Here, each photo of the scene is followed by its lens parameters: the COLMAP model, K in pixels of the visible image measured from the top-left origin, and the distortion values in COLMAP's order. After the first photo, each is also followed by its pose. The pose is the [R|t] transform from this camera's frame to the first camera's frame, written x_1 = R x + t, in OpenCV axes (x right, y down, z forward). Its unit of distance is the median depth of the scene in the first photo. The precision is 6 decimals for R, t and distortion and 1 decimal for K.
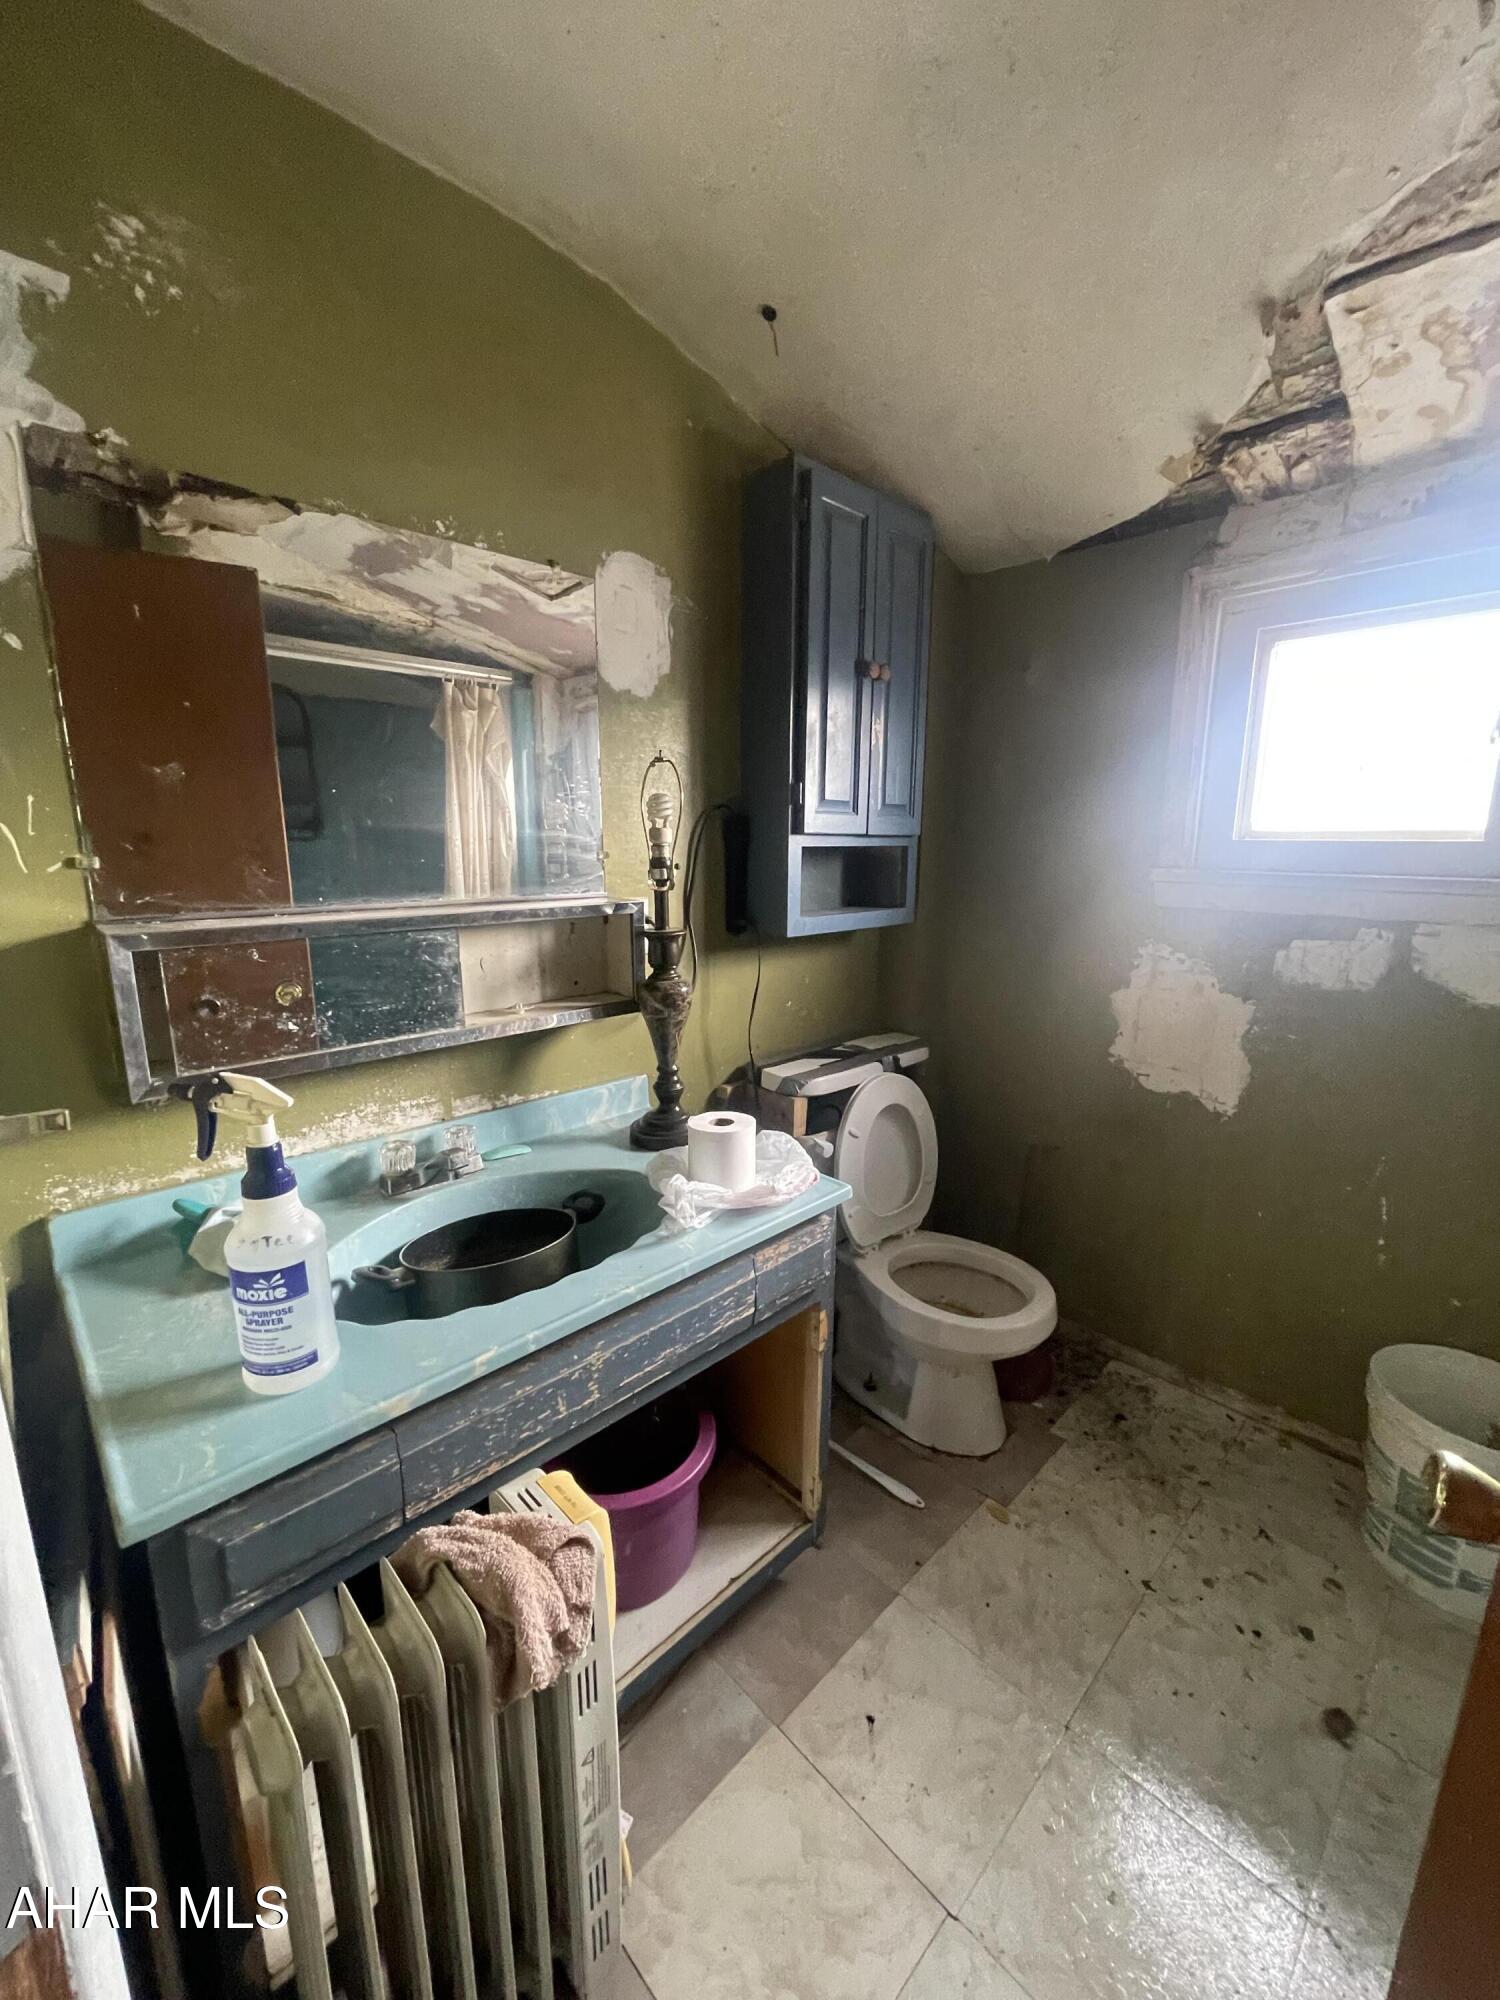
lens RADIAL K [[804.6, 0, 750.7], [0, 804.6, 1006.6], [0, 0, 1]] dist [-0.002989, -0.002014]
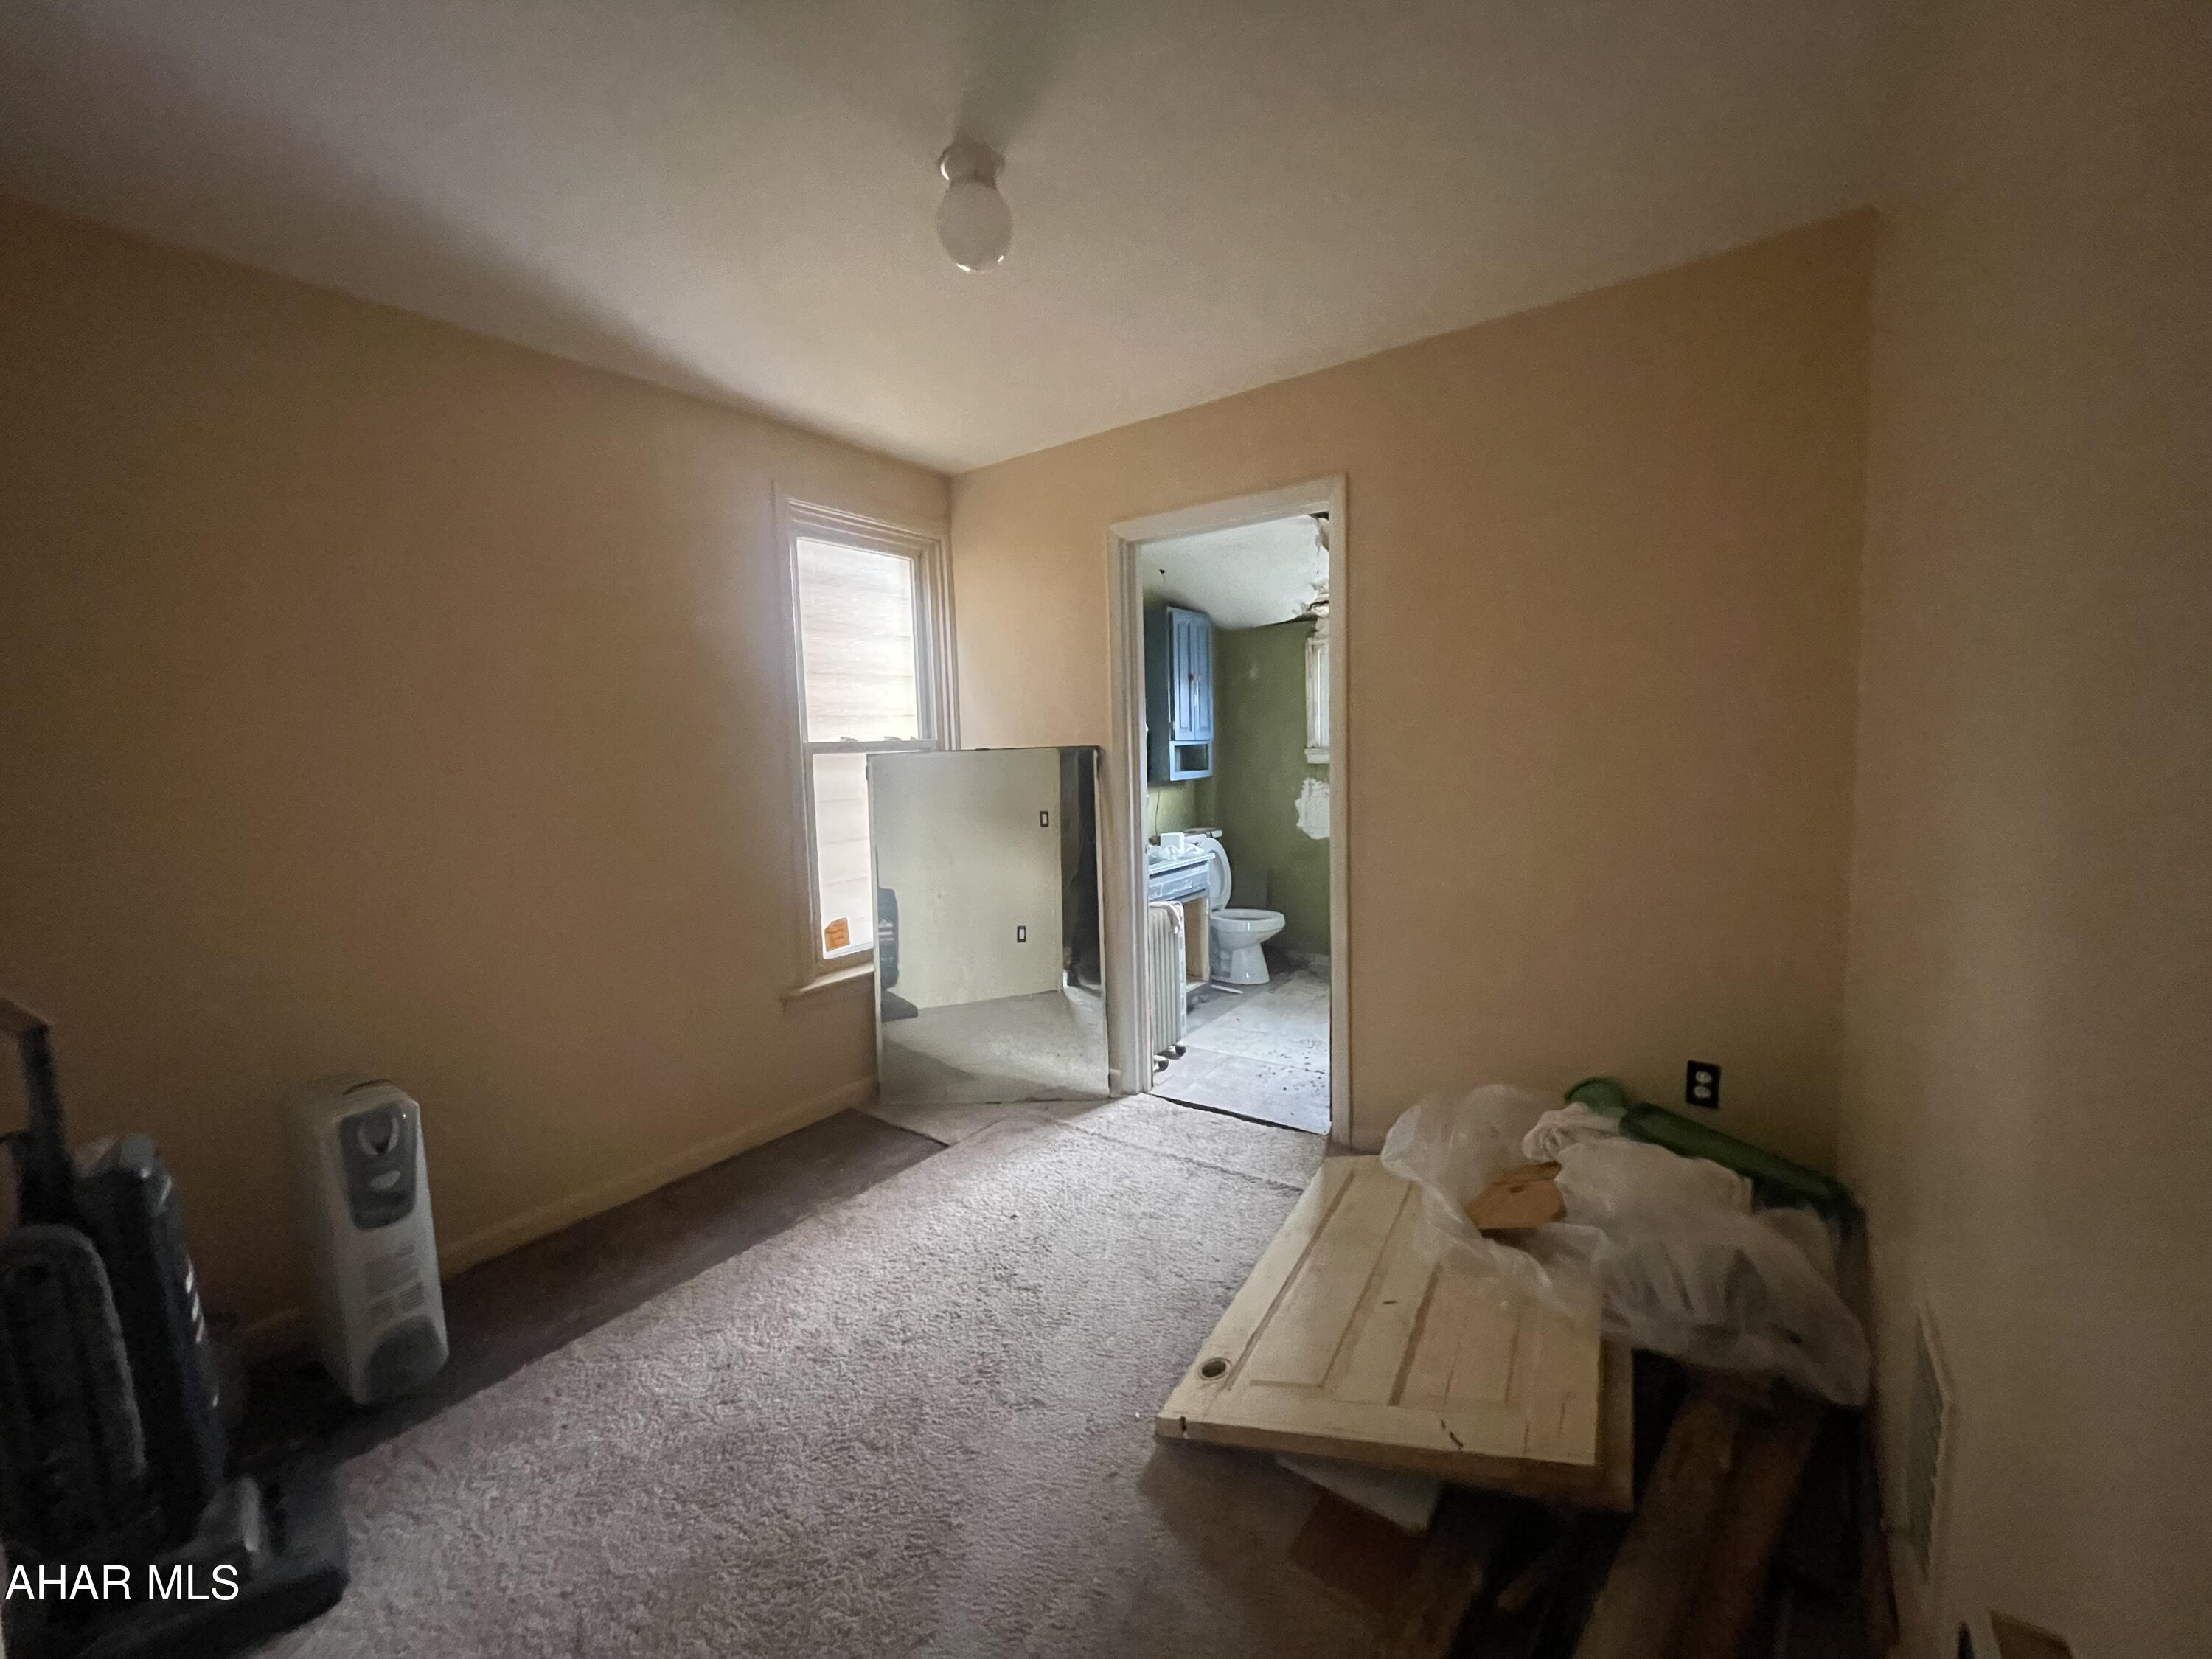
lens RADIAL K [[889.9, 0, 1101.3], [0, 889.9, 829.4], [0, 0, 1]] dist [-0.002989, -0.002014]
pose [[0.983269, -0.051463, 0.174738, -0.656798], [0.068716, 0.993182, -0.094168, 0.310202], [-0.168700, 0.104600, 0.980102, -1.667936]]
